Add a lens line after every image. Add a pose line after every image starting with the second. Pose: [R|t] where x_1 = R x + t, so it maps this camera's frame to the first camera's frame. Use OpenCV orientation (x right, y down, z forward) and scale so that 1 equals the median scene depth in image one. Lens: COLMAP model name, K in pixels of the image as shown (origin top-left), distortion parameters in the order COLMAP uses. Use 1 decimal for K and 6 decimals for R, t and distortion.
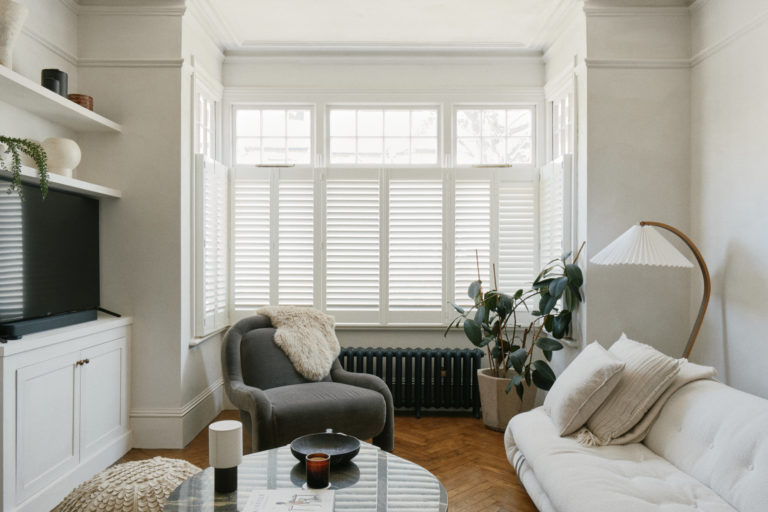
lens RADIAL K [[583.8, 0, 383.5], [0, 583.8, 260.3], [0, 0, 1]] dist [0.012589, -0.008010]
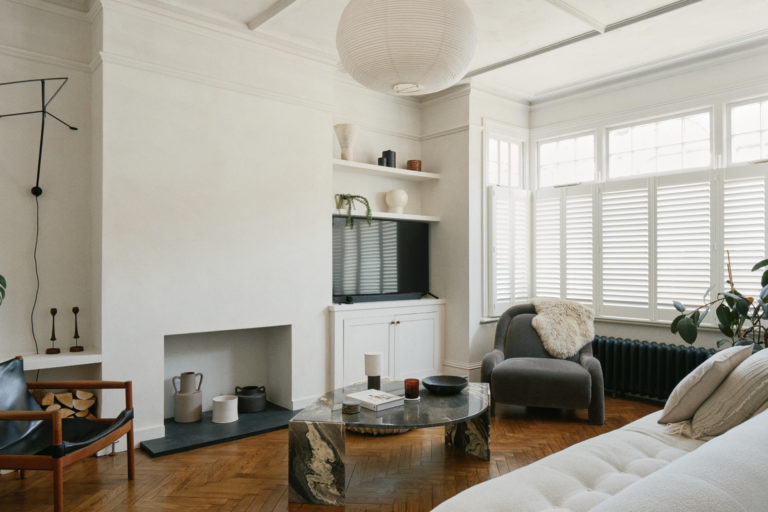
lens RADIAL K [[542.3, 0, 405.3], [0, 542.3, 259.1], [0, 0, 1]] dist [0.001064, -0.002712]
pose [[0.665236, -0.008118, -0.746589, 0.448427], [0.002500, 0.999960, -0.008645, 0.003072], [0.746629, 0.003885, 0.665229, -0.013300]]
